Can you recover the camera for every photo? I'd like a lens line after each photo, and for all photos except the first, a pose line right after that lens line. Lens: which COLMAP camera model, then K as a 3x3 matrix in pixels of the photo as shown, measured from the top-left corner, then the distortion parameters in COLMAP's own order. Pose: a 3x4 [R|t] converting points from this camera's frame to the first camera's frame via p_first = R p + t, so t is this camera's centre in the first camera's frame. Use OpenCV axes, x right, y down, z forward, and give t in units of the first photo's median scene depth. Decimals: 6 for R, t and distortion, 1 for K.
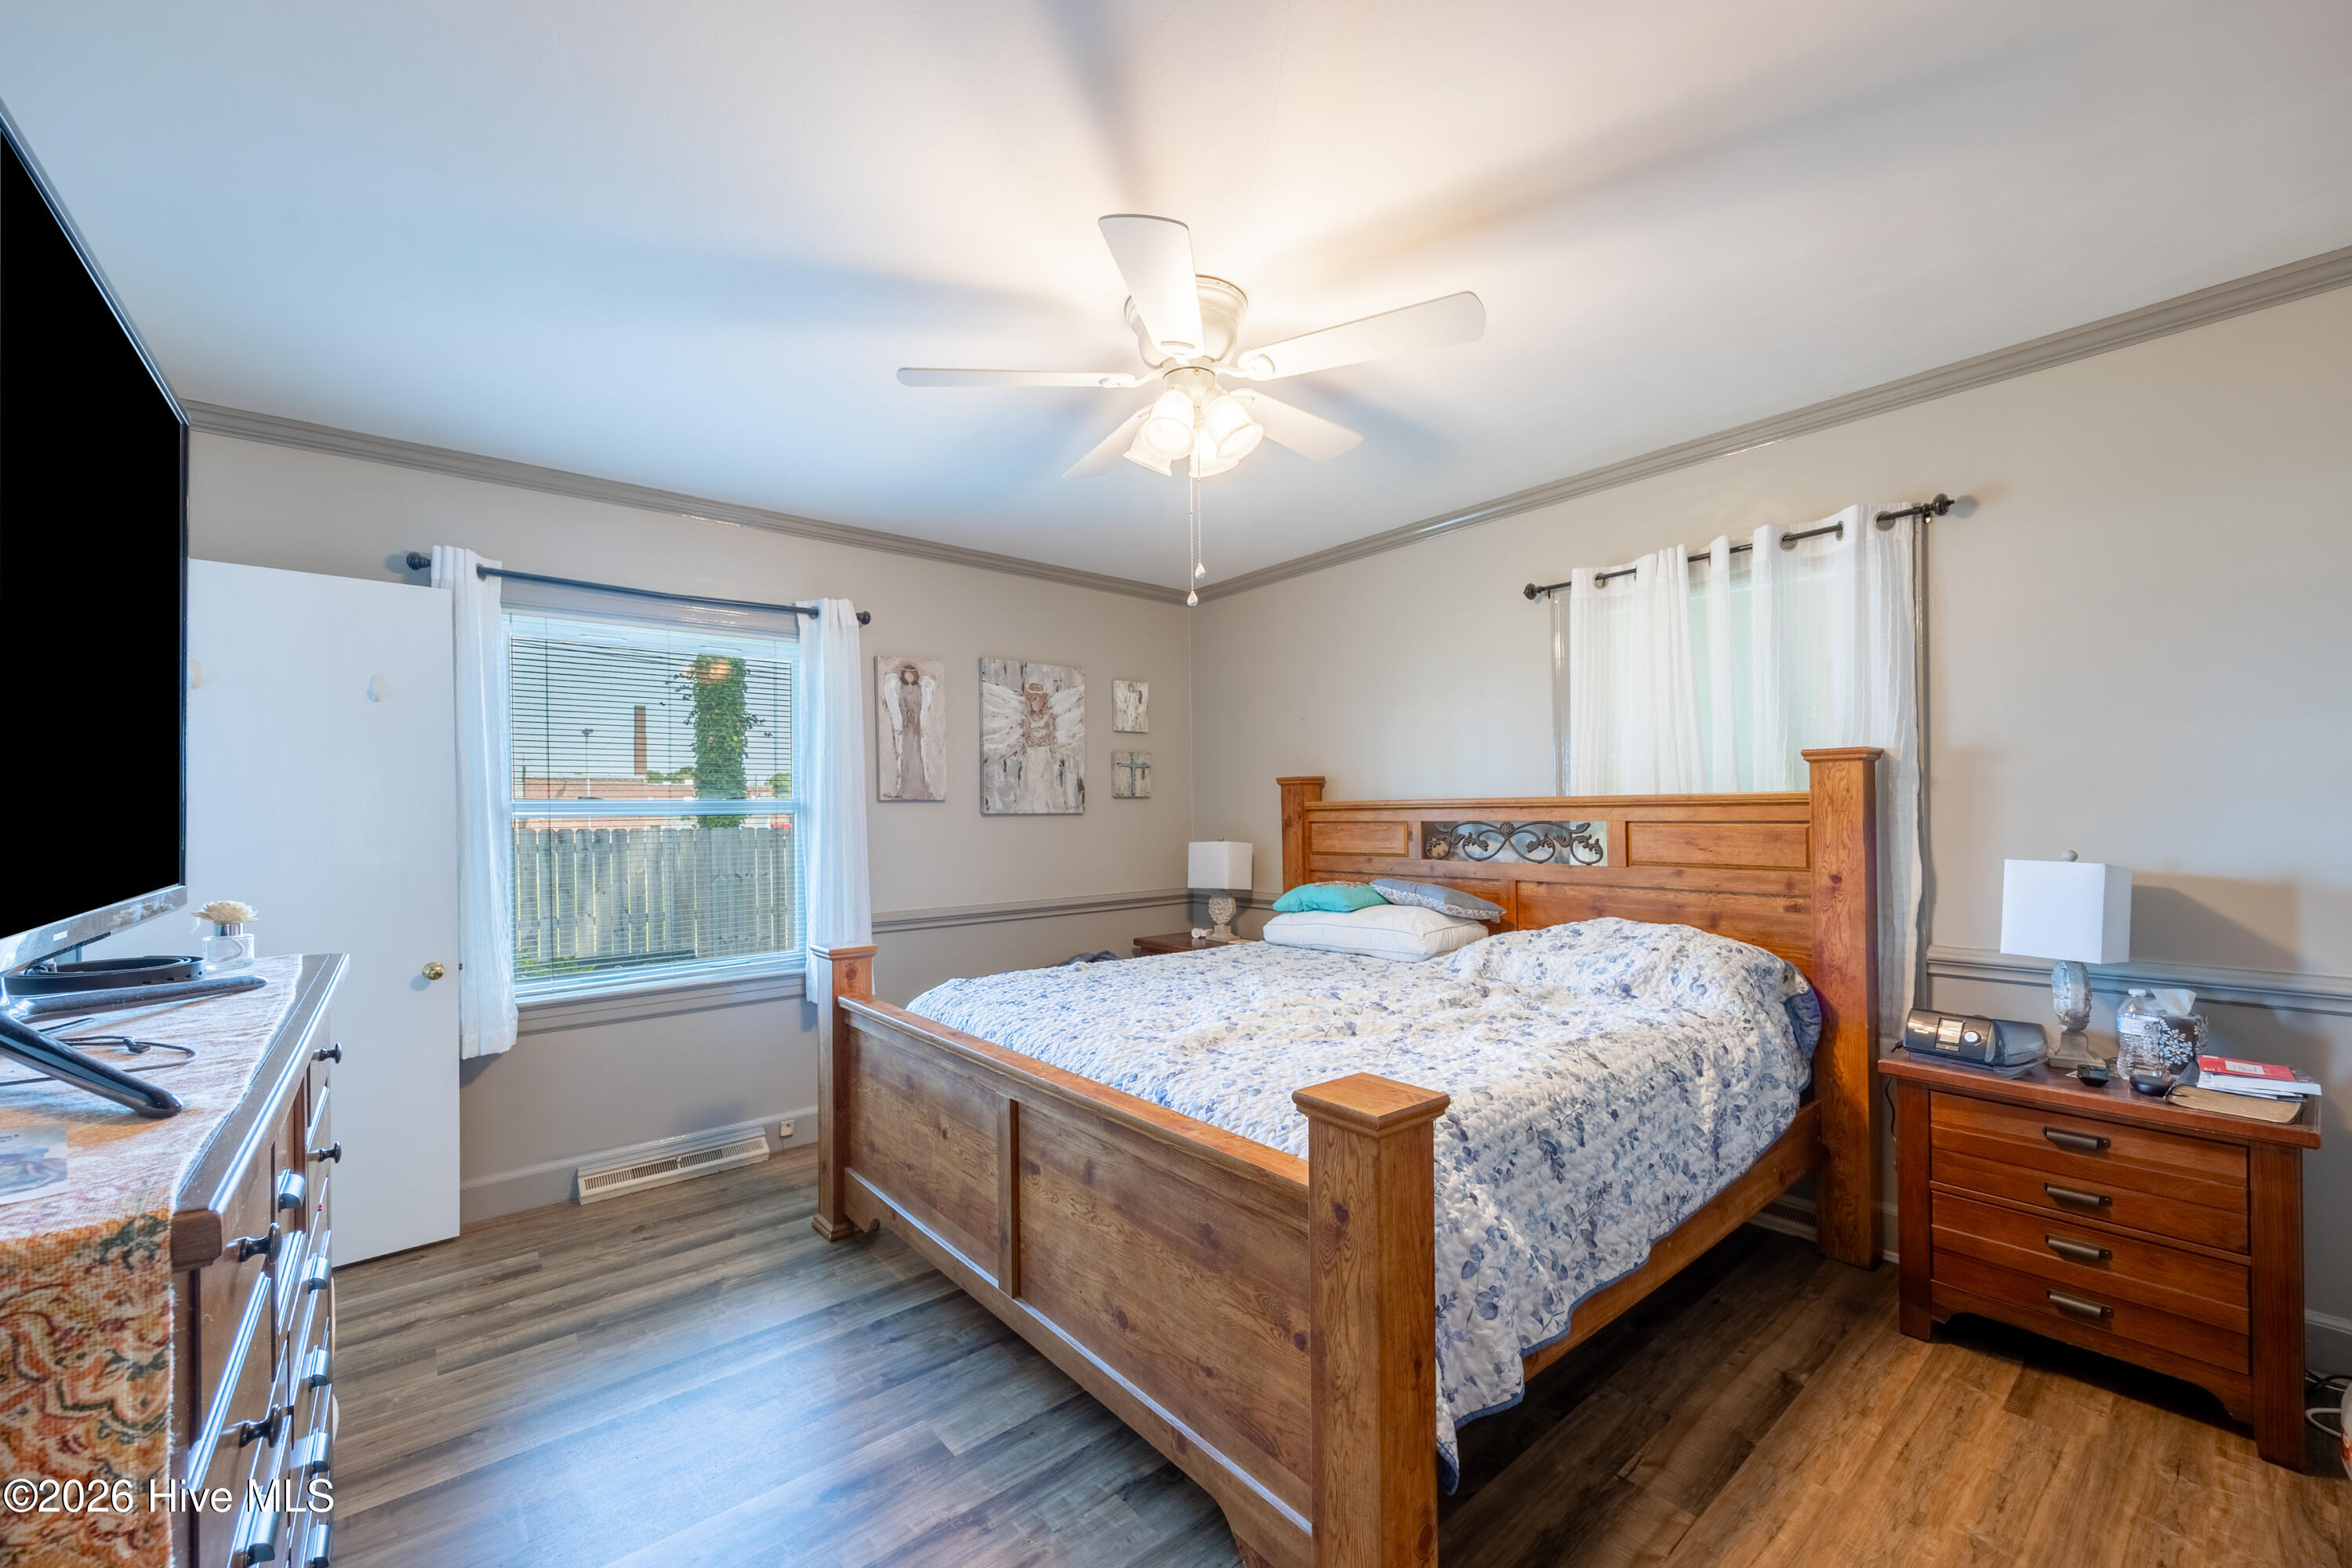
lens RADIAL K [[905.4, 0, 1207.9], [0, 905.4, 814.5], [0, 0, 1]] dist [-0.002493, -0.000061]
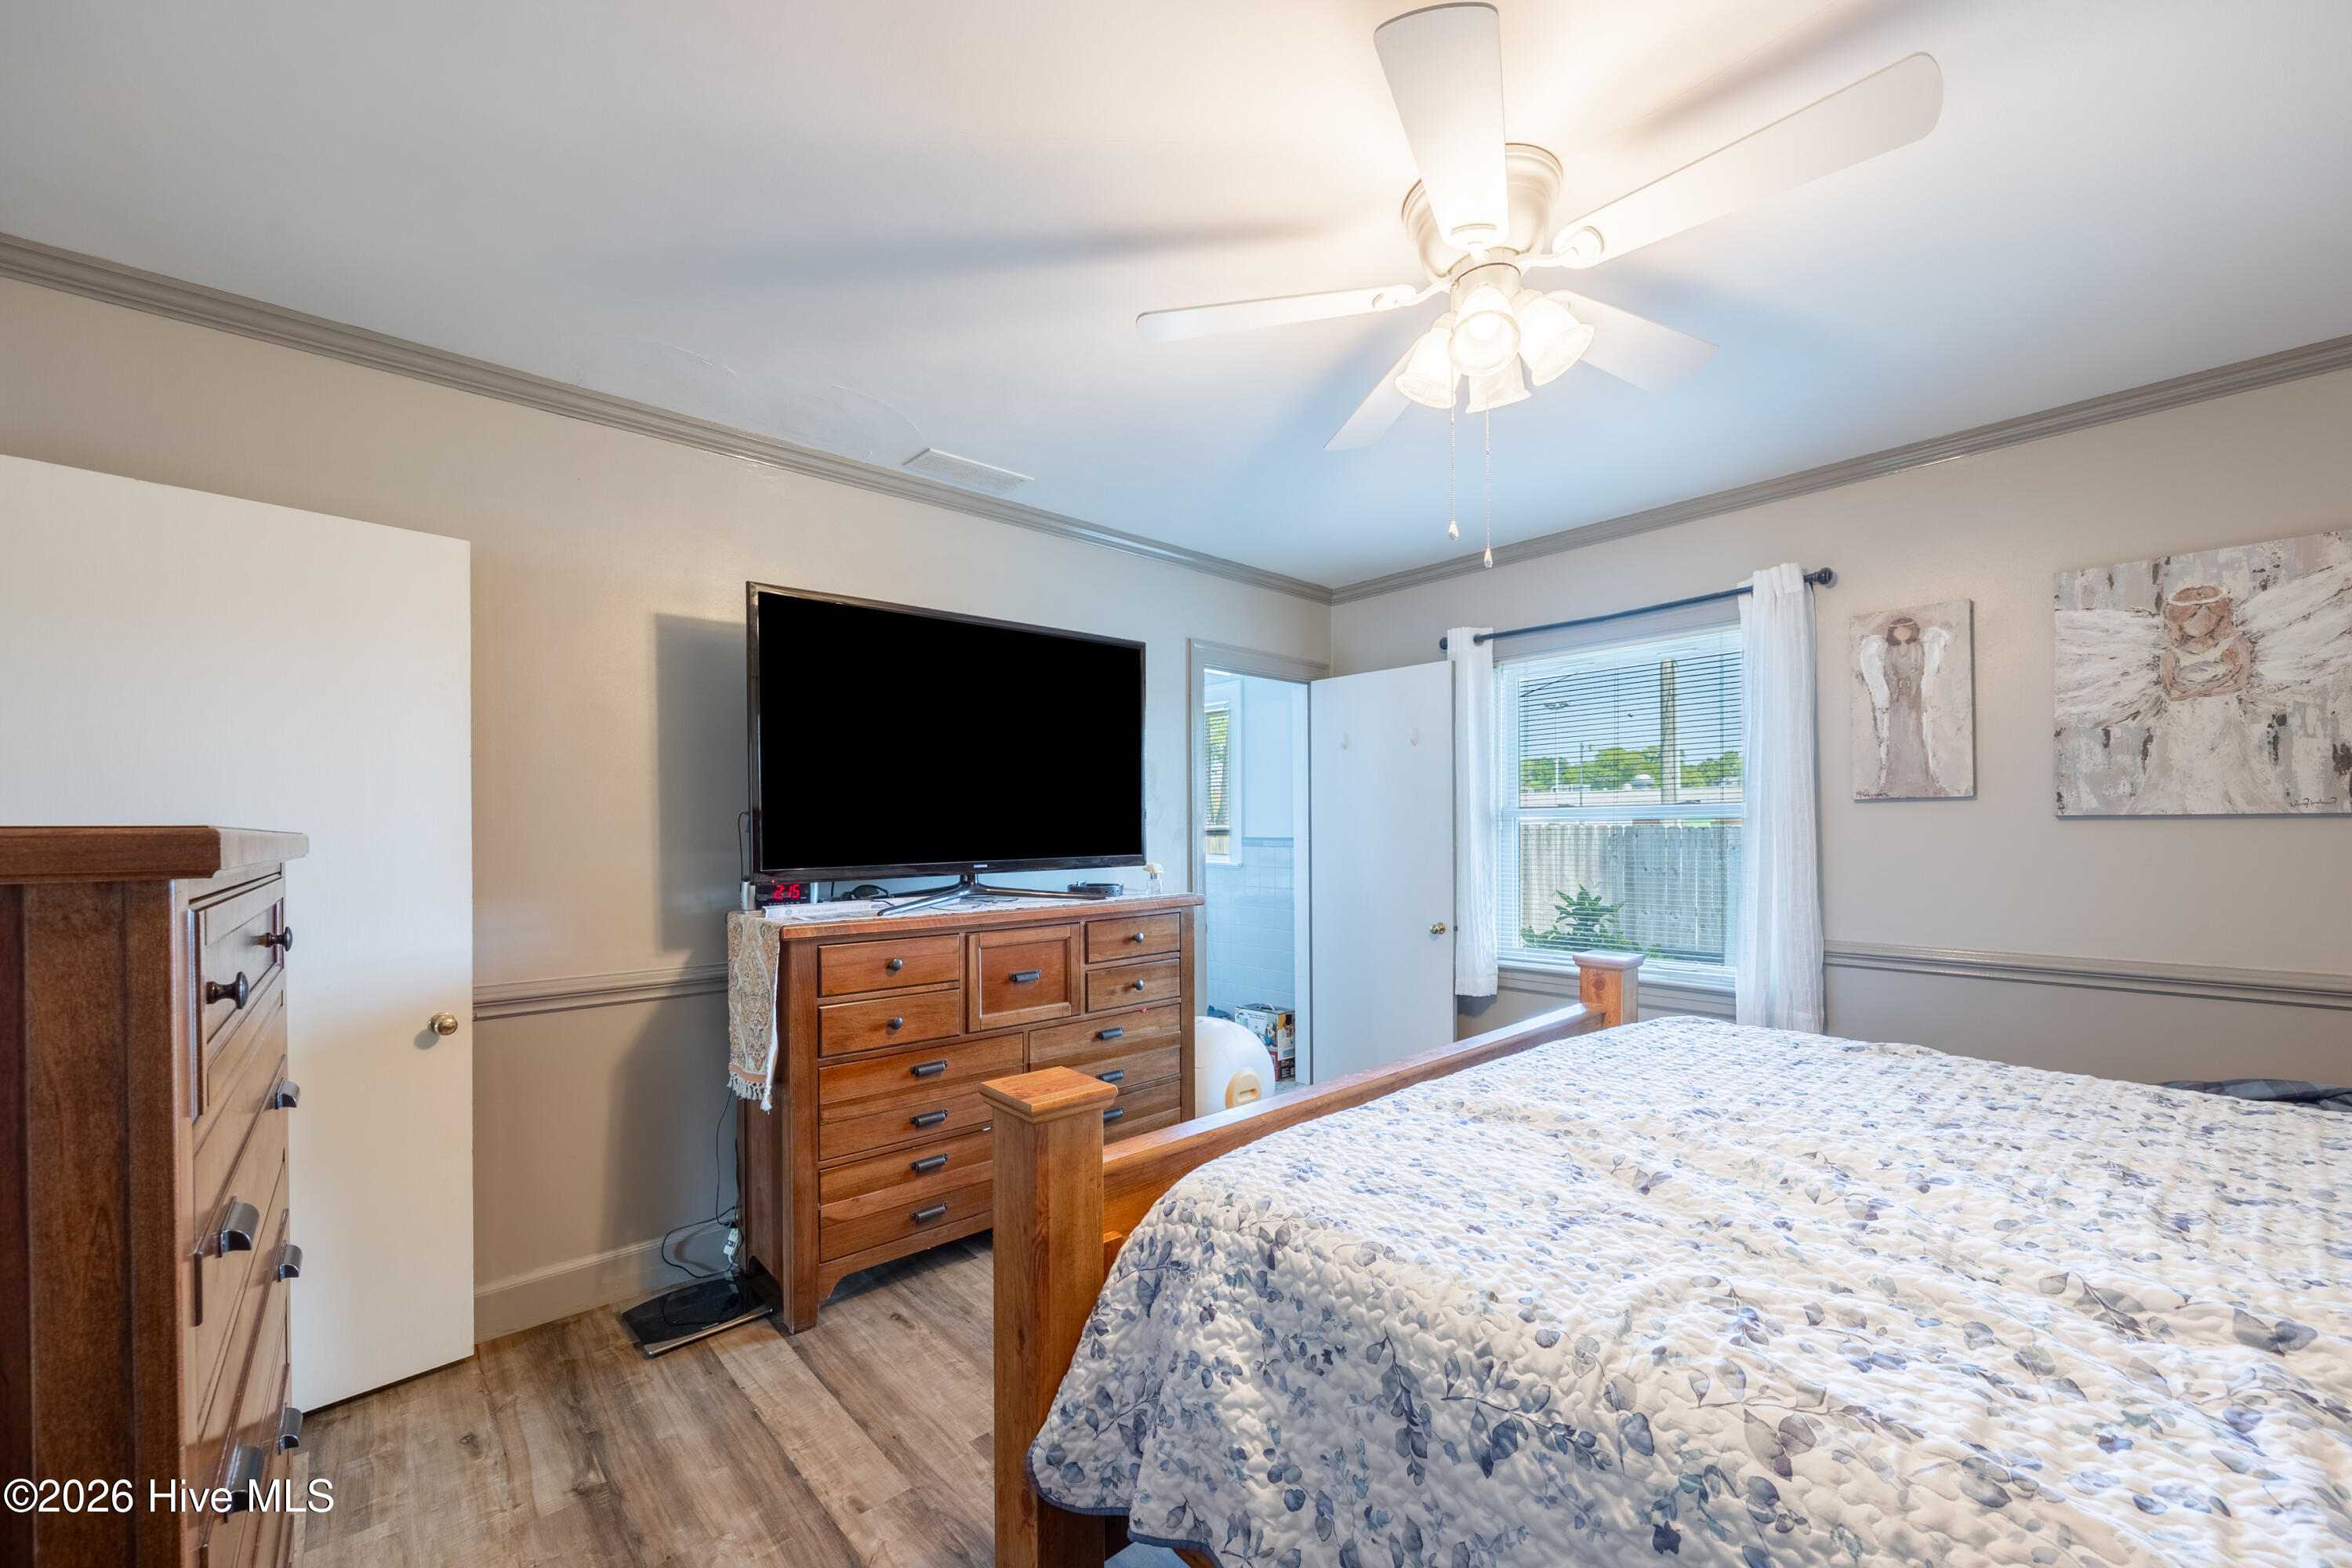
lens RADIAL K [[905.4, 0, 1131.5], [0, 905.4, 830.8], [0, 0, 1]] dist [-0.002493, -0.000061]
pose [[0.009872, 0.015026, -0.999838, 0.384187], [0.008945, 0.999846, 0.015114, -0.005680], [0.999911, -0.009093, 0.009736, 0.328607]]
